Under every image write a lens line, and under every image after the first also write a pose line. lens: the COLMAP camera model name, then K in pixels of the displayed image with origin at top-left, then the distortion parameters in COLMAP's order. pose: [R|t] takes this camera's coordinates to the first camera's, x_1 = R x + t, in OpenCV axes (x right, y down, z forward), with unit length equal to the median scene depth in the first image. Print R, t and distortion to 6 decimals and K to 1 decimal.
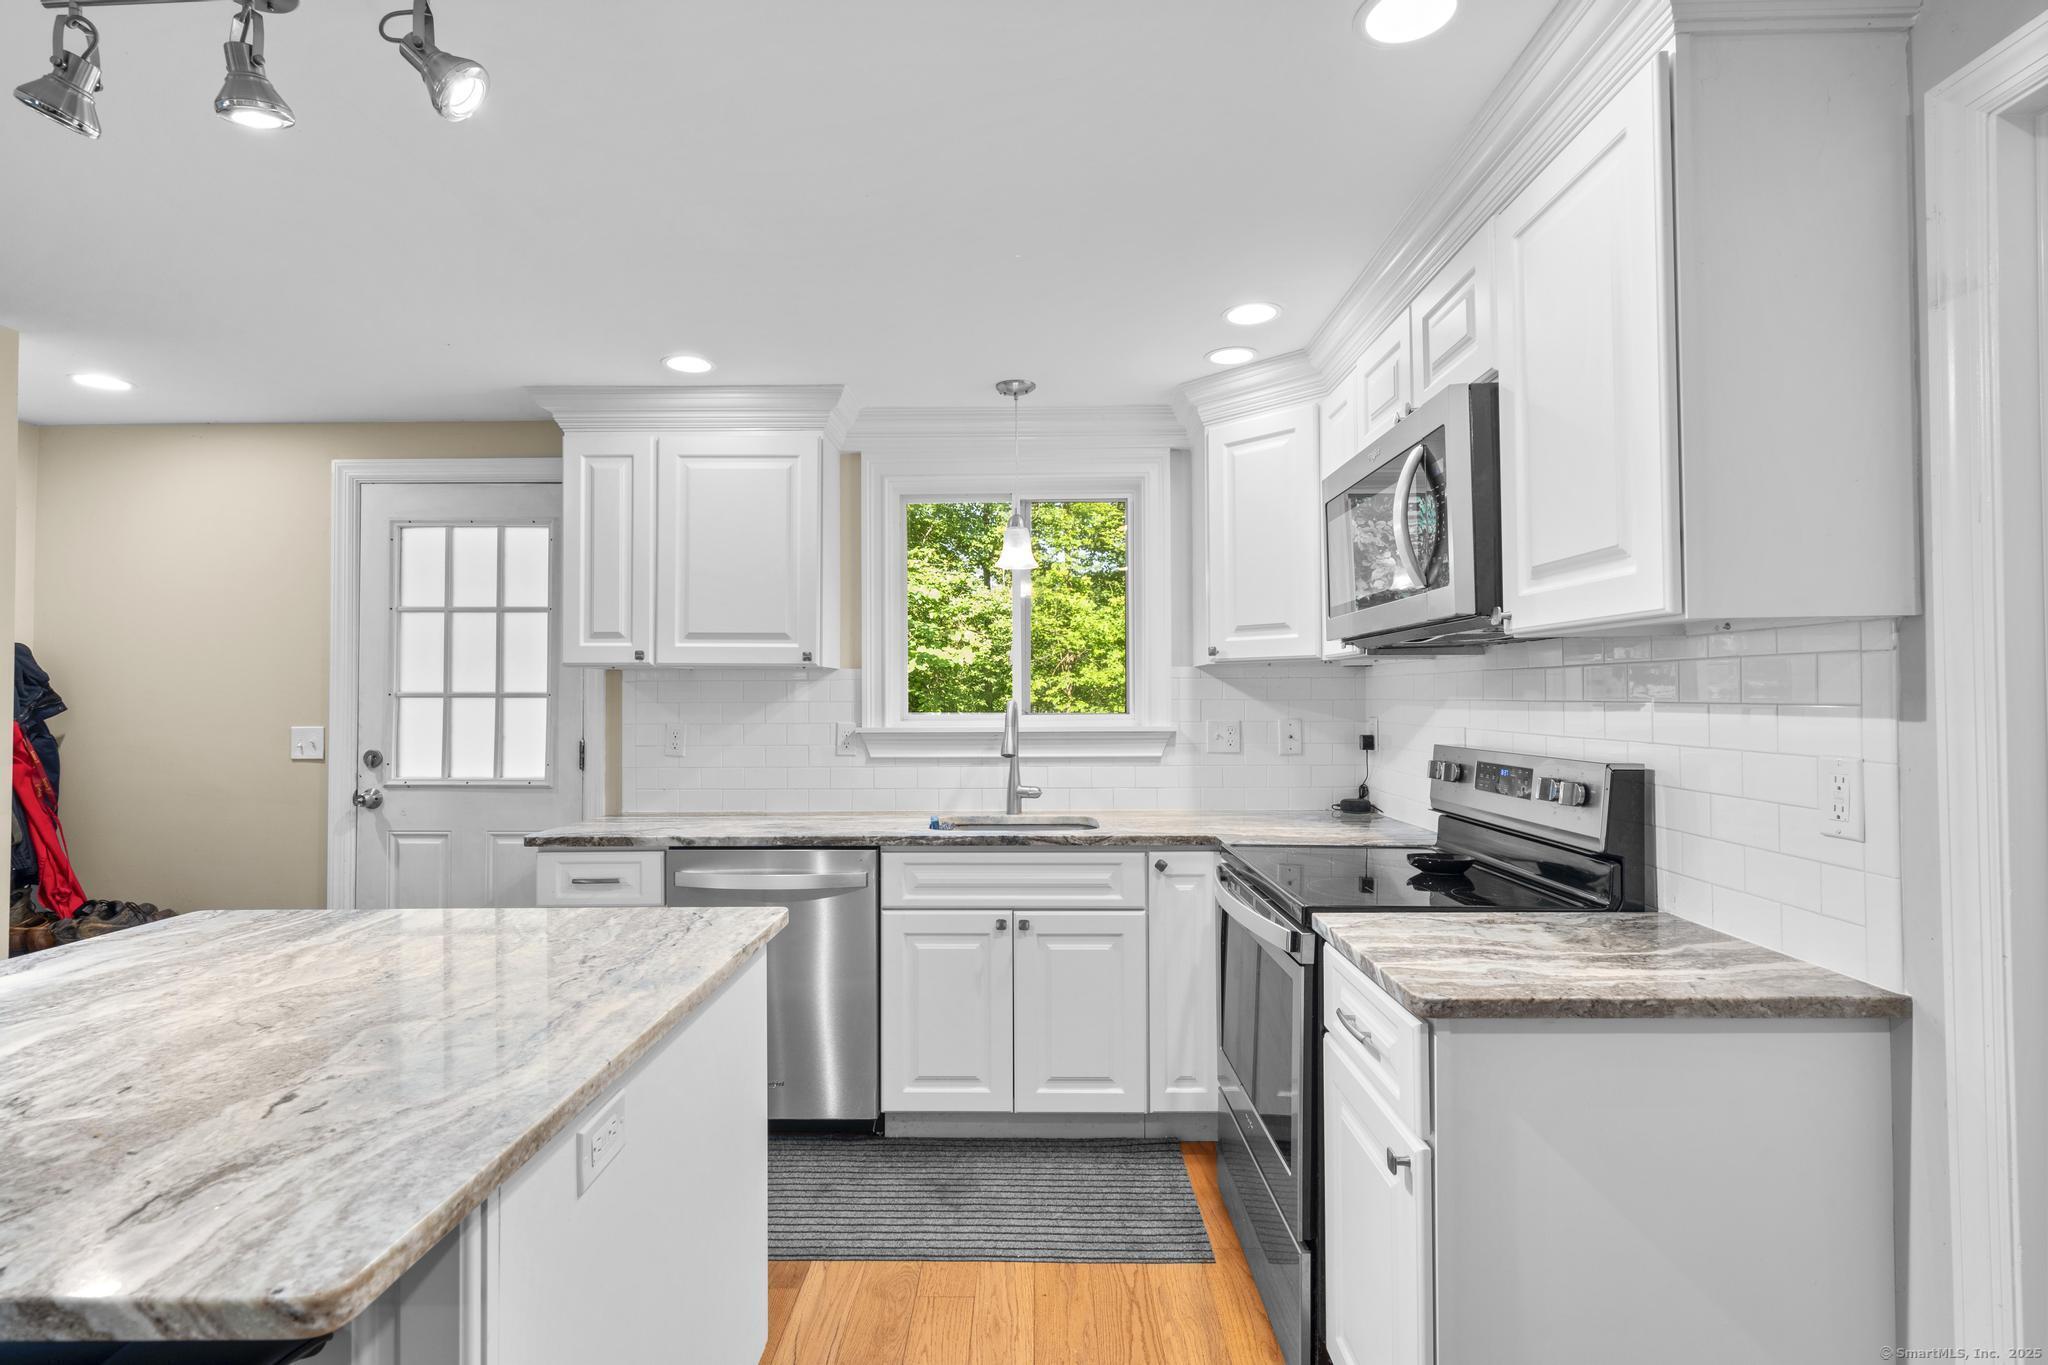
lens RADIAL K [[970.7, 0, 1021.0], [0, 970.7, 678.5], [0, 0, 1]] dist [-0.003838, 0.003946]
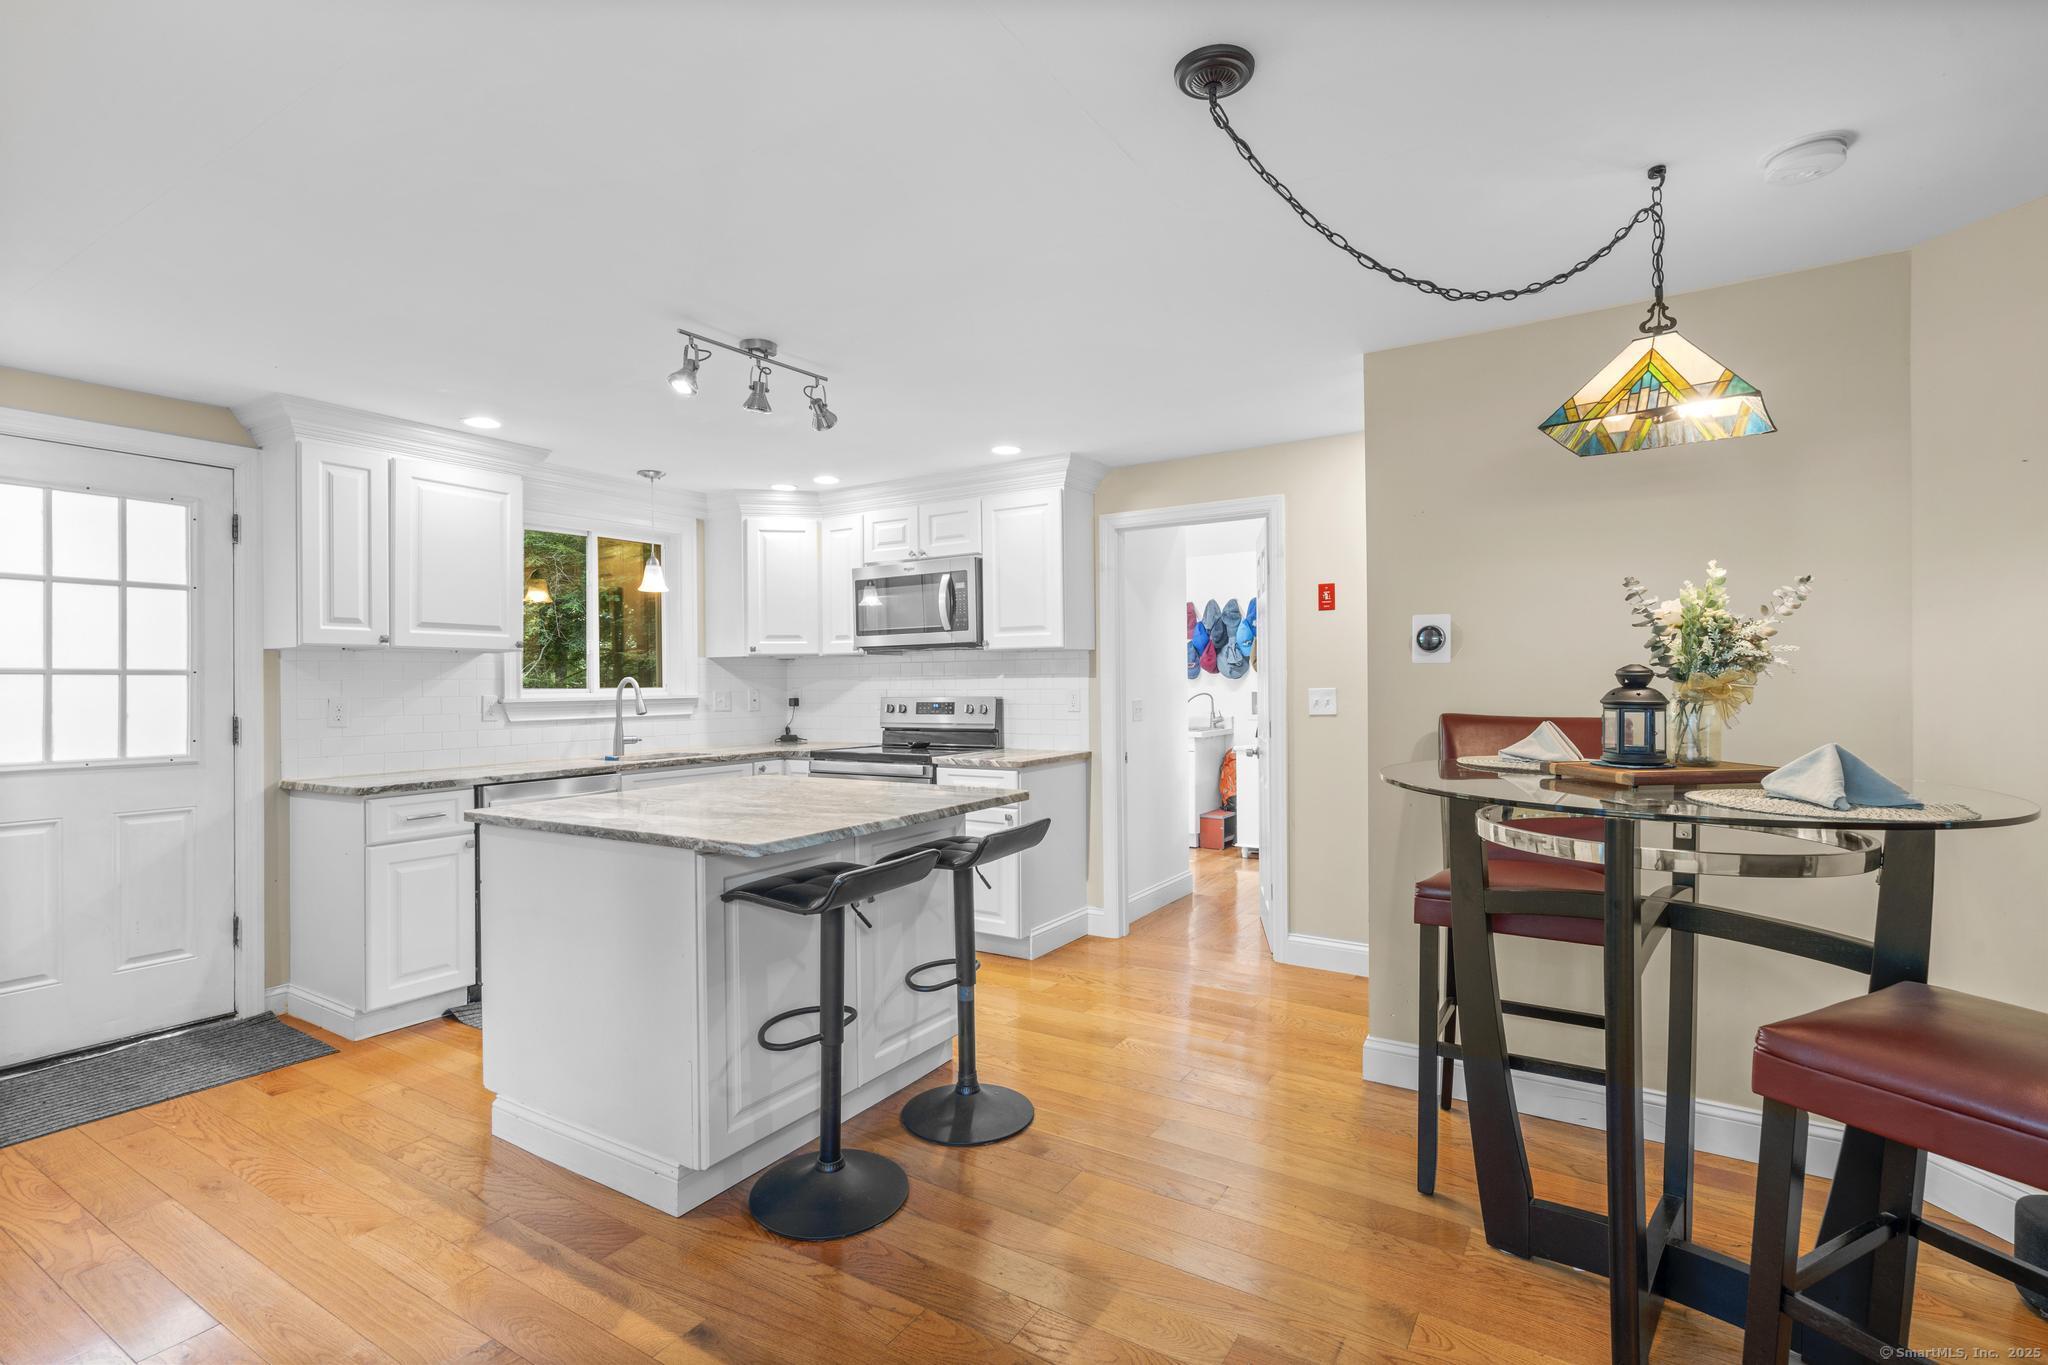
lens RADIAL K [[970.7, 0, 1021.0], [0, 970.7, 678.5], [0, 0, 1]] dist [-0.003838, 0.003946]
pose [[0.522259, 0.001920, 0.852785, -1.000782], [-0.007797, 0.999966, 0.002524, 0.015880], [-0.852751, -0.007967, 0.522257, -0.299332]]
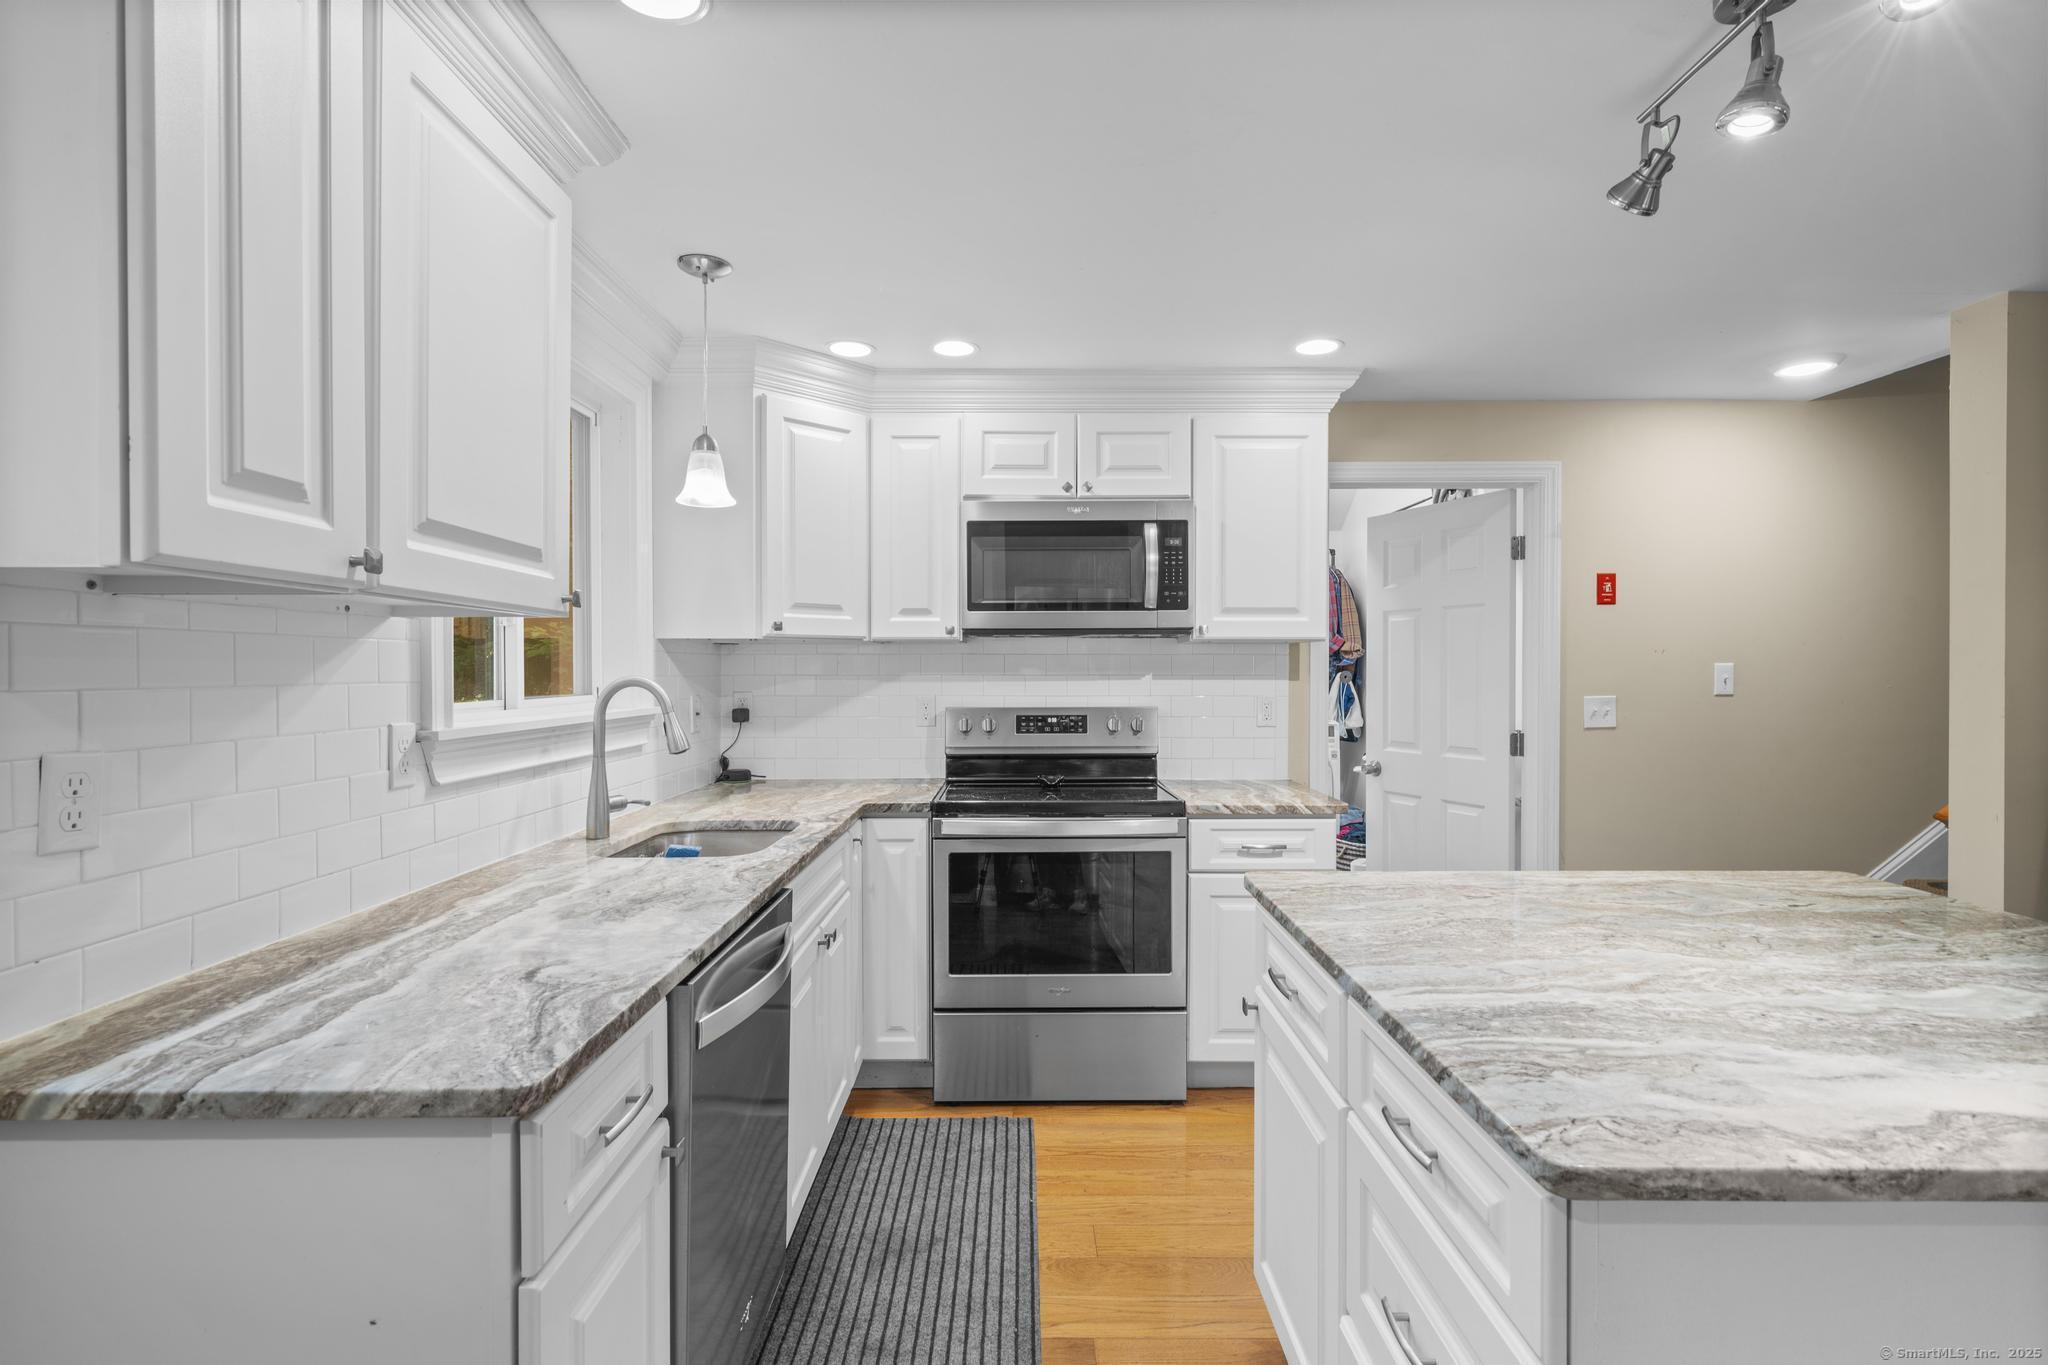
lens RADIAL K [[970.7, 0, 1021.0], [0, 970.7, 678.5], [0, 0, 1]] dist [-0.003838, 0.003946]
pose [[-0.015130, -0.005477, 0.999871, -0.765787], [-0.018211, 0.999821, 0.005201, 0.014911], [-0.999720, -0.018130, -0.015227, 0.751579]]
